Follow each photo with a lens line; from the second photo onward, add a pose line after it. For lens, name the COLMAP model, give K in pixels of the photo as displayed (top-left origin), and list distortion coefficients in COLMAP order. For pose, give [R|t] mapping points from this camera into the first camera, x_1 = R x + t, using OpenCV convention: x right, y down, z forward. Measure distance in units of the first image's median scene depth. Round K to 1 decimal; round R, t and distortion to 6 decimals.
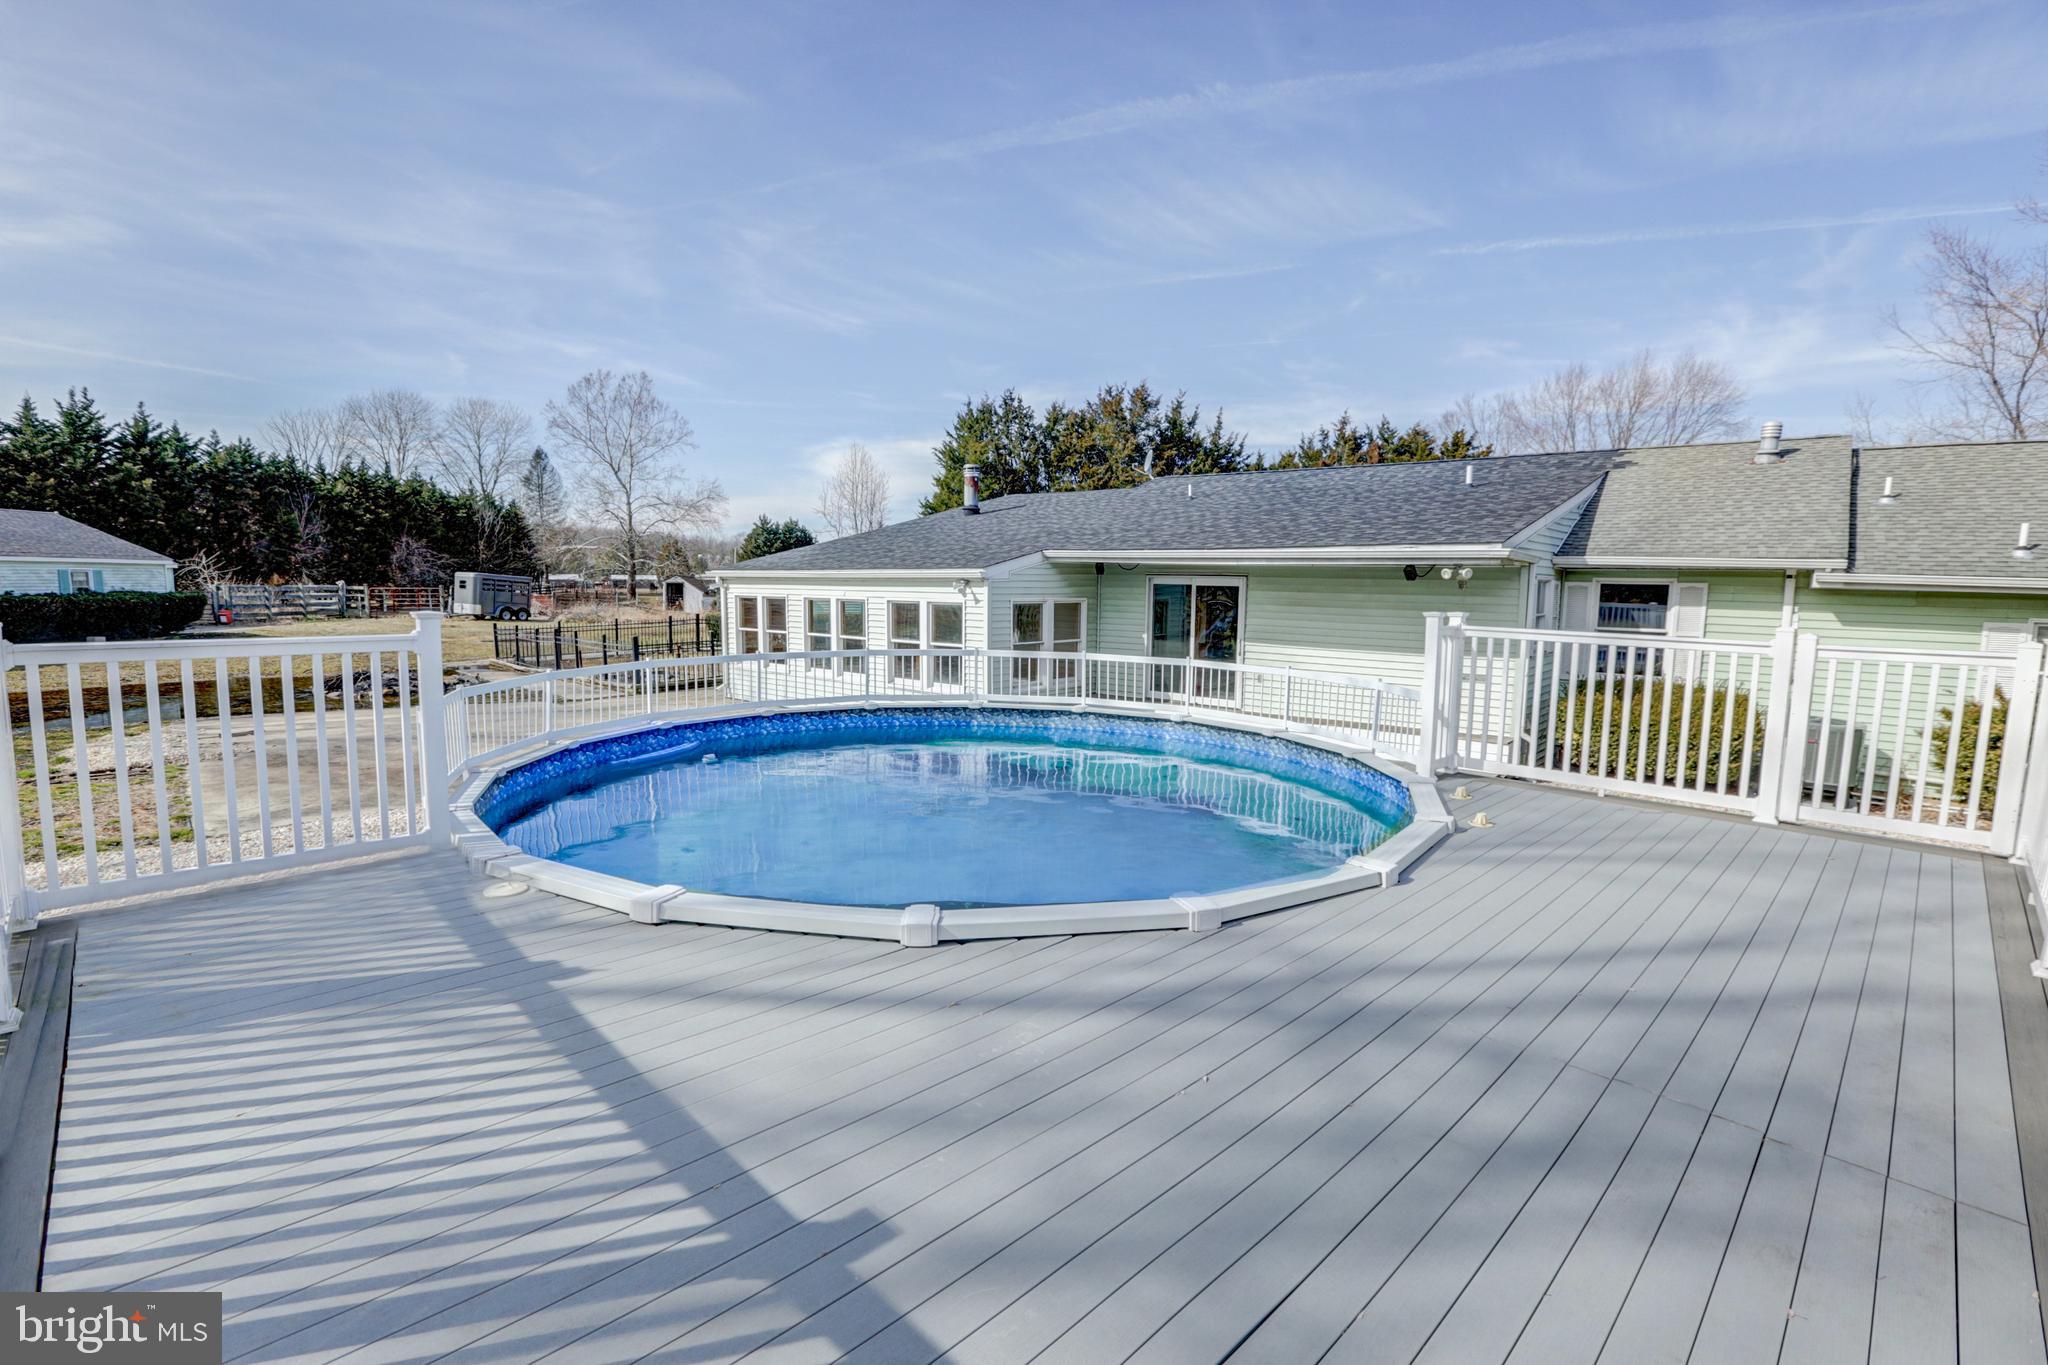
lens RADIAL K [[935.2, 0, 1028.8], [0, 935.2, 692.9], [0, 0, 1]] dist [-0.060895, 0.026110]
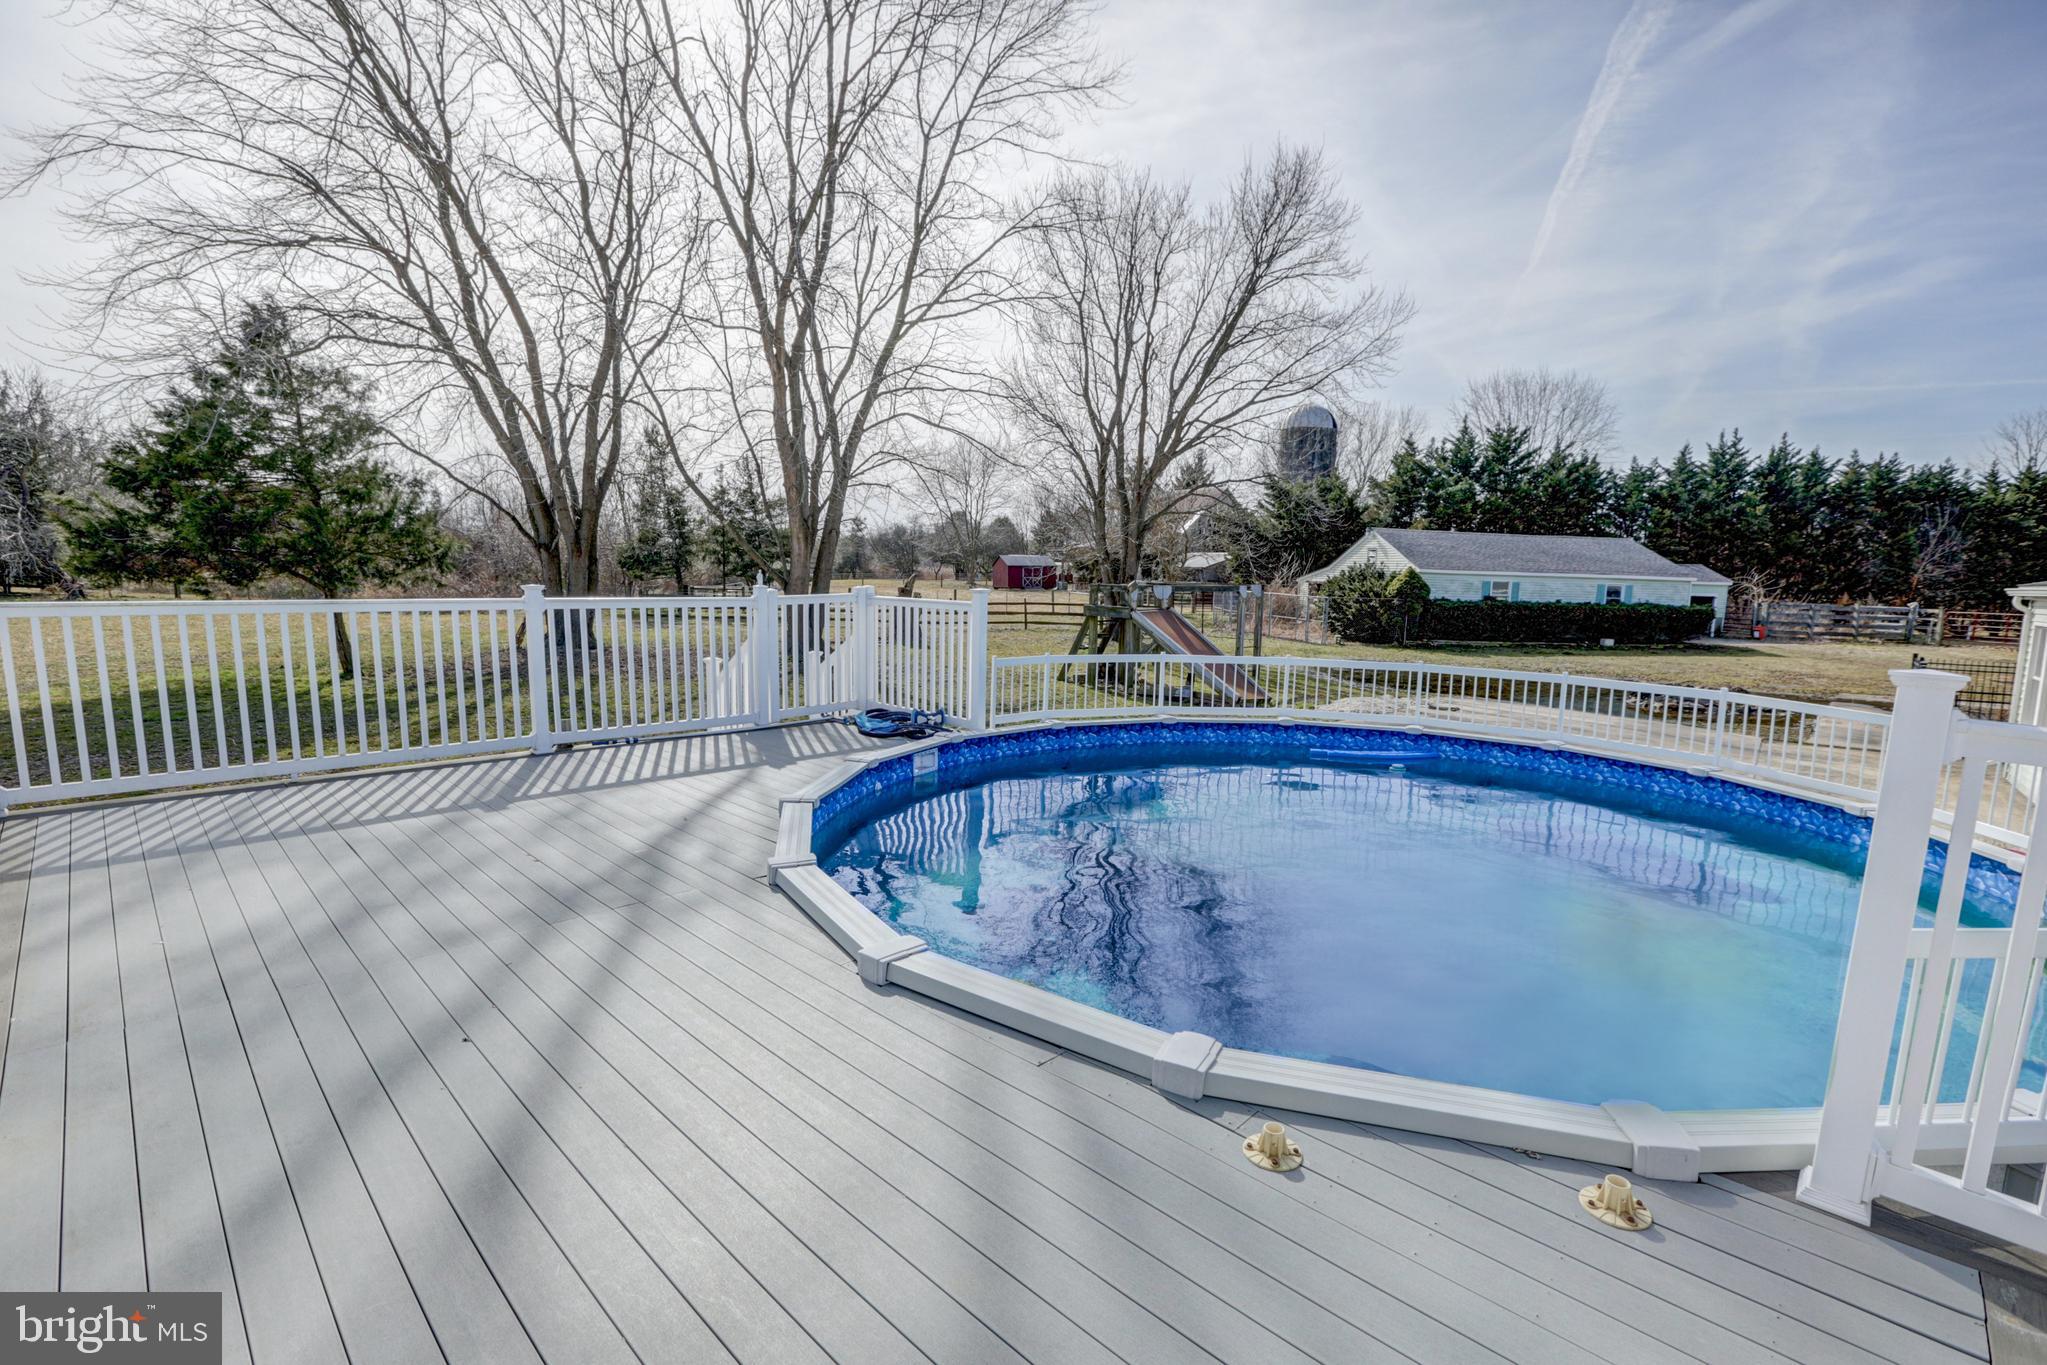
lens RADIAL K [[934.7, 0, 1028.3], [0, 934.7, 692.9], [0, 0, 1]] dist [-0.060895, 0.026110]
pose [[0.027105, 0.119526, -0.992461, 0.134224], [-0.144047, 0.982931, 0.114444, -0.013794], [0.989200, 0.139859, 0.043859, 0.131067]]
